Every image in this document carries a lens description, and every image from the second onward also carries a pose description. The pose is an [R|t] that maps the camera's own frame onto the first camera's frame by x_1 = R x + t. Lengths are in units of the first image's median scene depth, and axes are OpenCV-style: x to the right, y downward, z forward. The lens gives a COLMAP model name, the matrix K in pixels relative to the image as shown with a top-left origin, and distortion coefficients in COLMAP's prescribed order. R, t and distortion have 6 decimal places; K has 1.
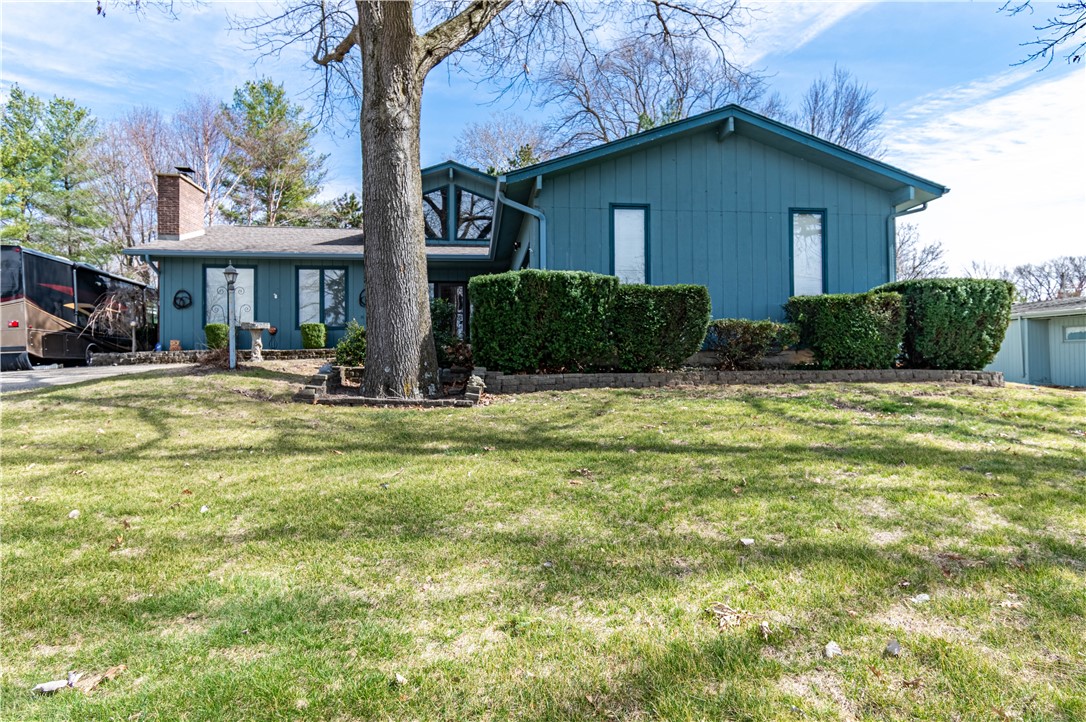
lens RADIAL K [[645.4, 0, 548.6], [0, 645.4, 362.3], [0, 0, 1]] dist [0.005660, -0.003835]
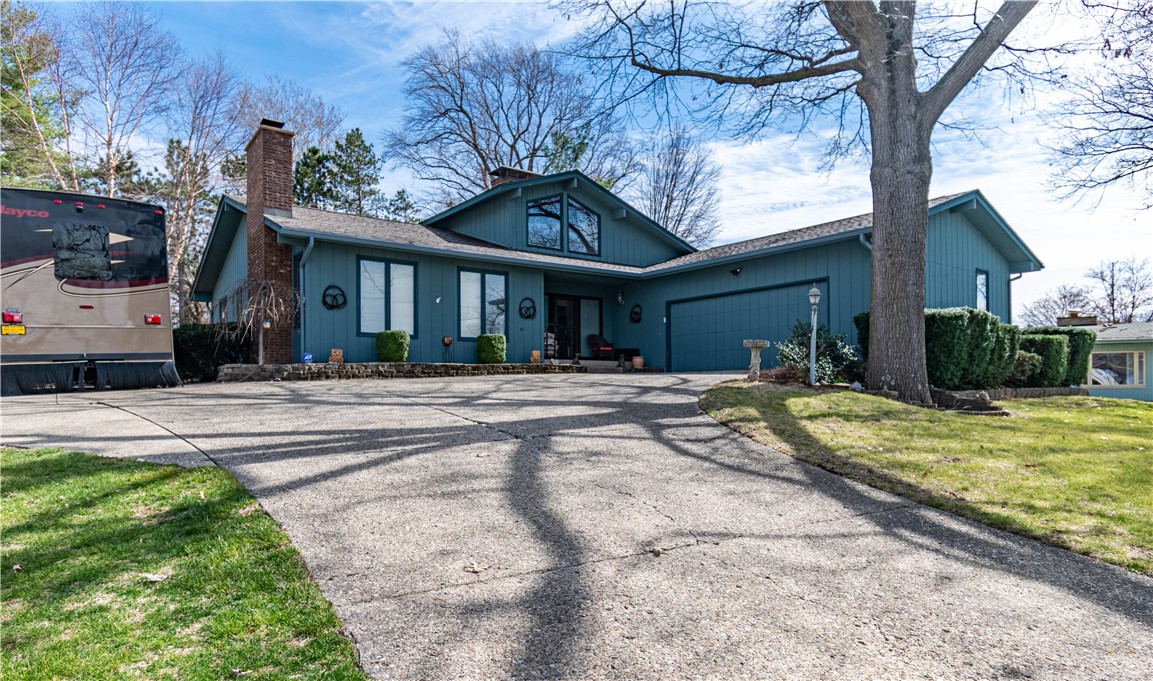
lens RADIAL K [[687.3, 0, 583.6], [0, 687.3, 390.3], [0, 0, 1]] dist [0.000748, -0.003660]
pose [[0.855481, -0.001444, 0.517833, -1.122293], [-0.006655, 0.999883, 0.013782, 0.003478], [-0.517792, -0.015237, 0.855371, 0.191313]]
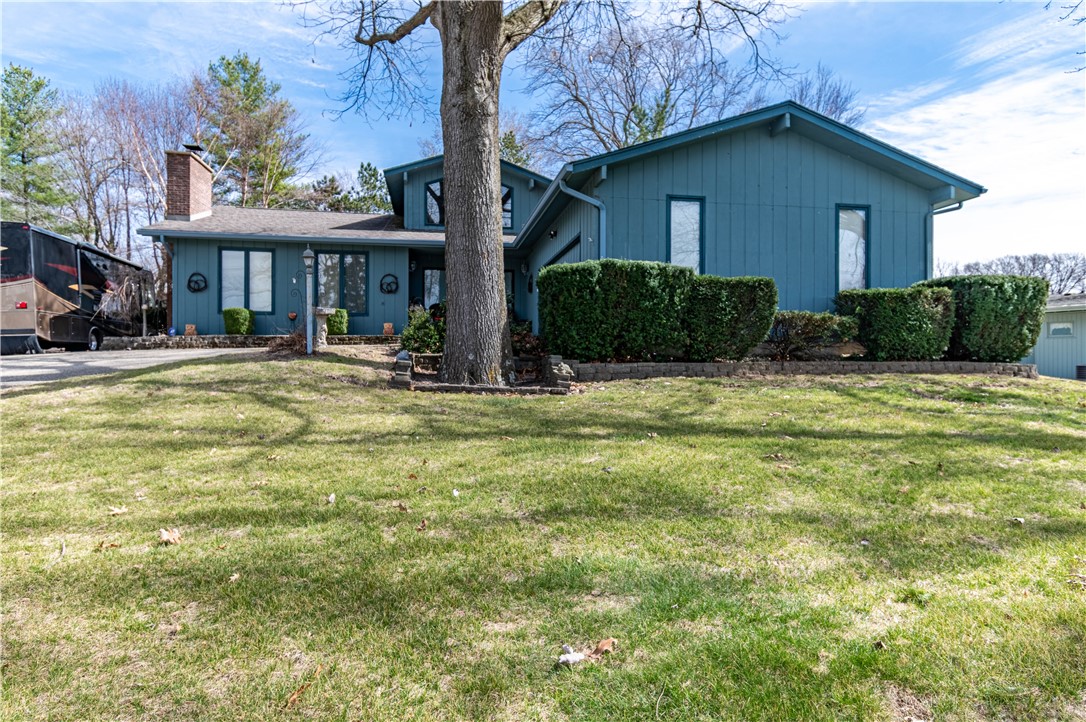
lens RADIAL K [[645.4, 0, 548.5], [0, 645.4, 363.2], [0, 0, 1]] dist [0.005660, -0.003835]
pose [[0.998000, 0.009387, 0.062505, -0.151548], [-0.010499, 0.999792, 0.017481, 0.001914], [-0.062328, -0.018102, 0.997892, -0.003625]]
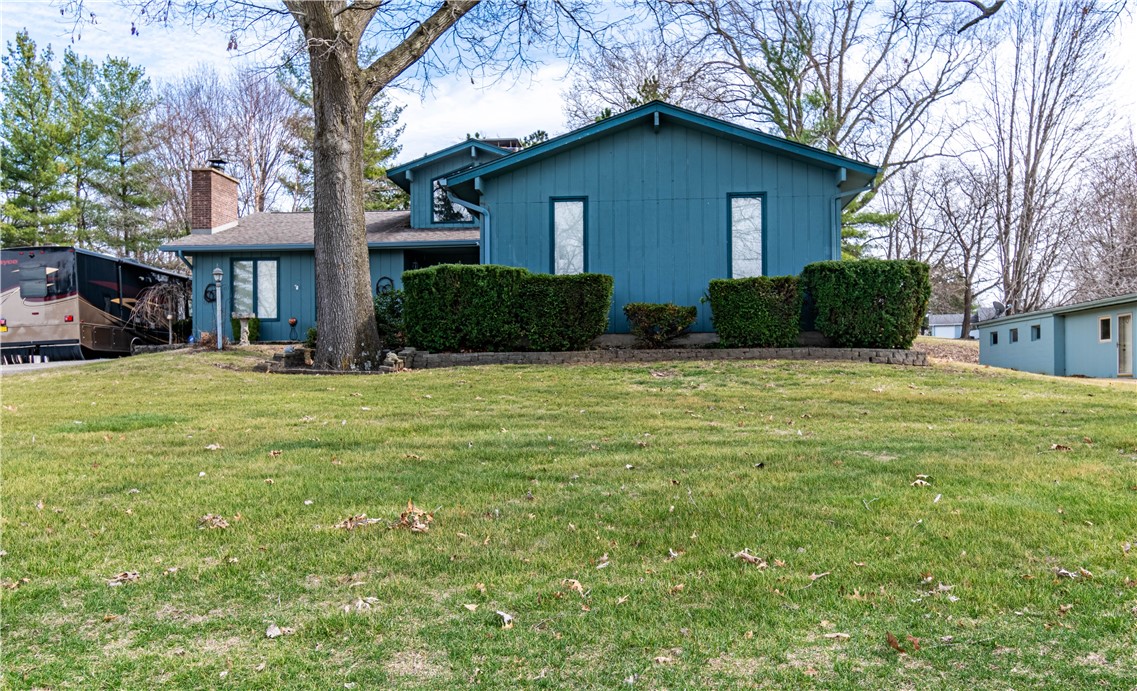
lens RADIAL K [[953.5, 0, 571.6], [0, 953.5, 382.6], [0, 0, 1]] dist [0.002048, -0.000507]
pose [[0.978631, -0.000453, -0.205626, 0.456925], [0.002979, 0.999924, 0.011973, 0.043829], [0.205605, -0.012330, 0.978557, -0.550794]]
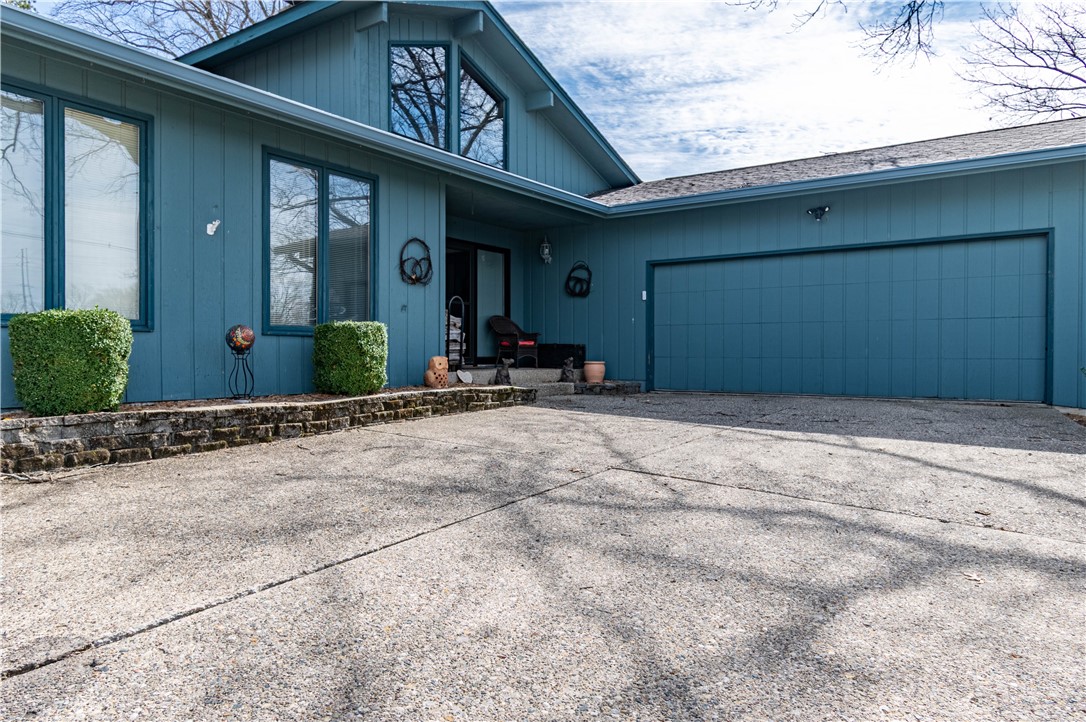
lens RADIAL K [[724.4, 0, 546.4], [0, 724.4, 368.0], [0, 0, 1]] dist [-0.008637, -0.002502]
pose [[0.658893, -0.005760, 0.752214, -0.897969], [-0.016797, 0.999609, 0.022368, -0.068458], [-0.752049, -0.027373, 0.658539, 0.985423]]
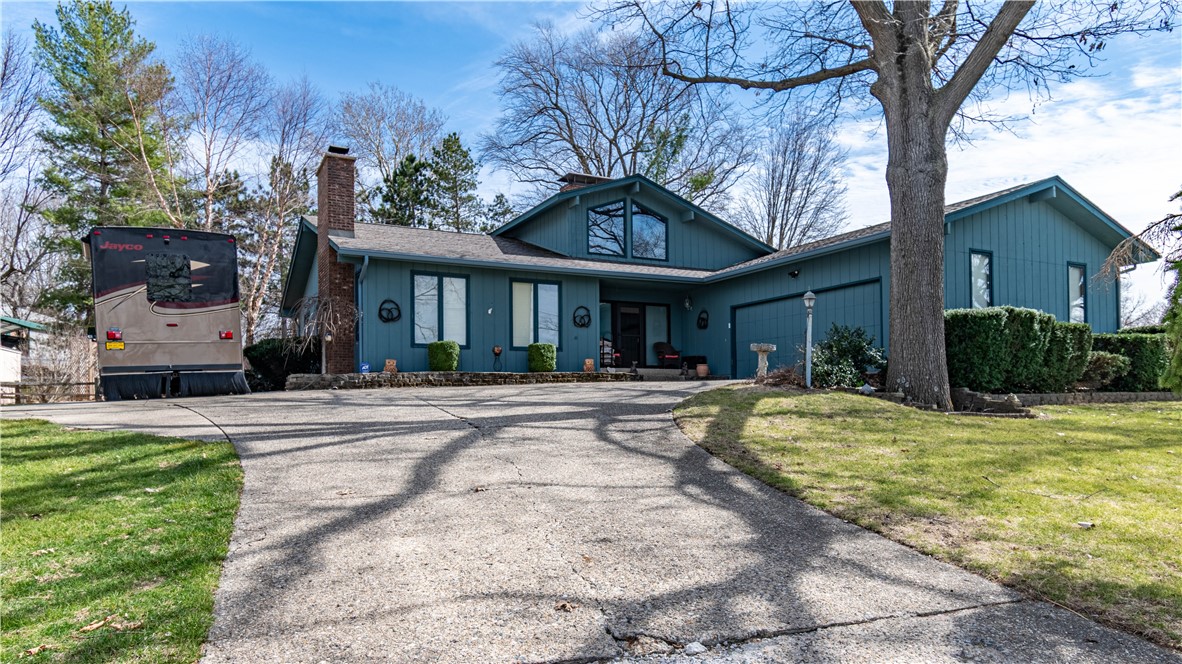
lens RADIAL K [[782.2, 0, 595.7], [0, 782.2, 401.6], [0, 0, 1]] dist [-0.001521, 0.005702]
pose [[0.930071, -0.001269, 0.367377, -1.046842], [-0.001030, 0.999981, 0.006062, 0.020654], [-0.367377, -0.006017, 0.930053, -0.061359]]
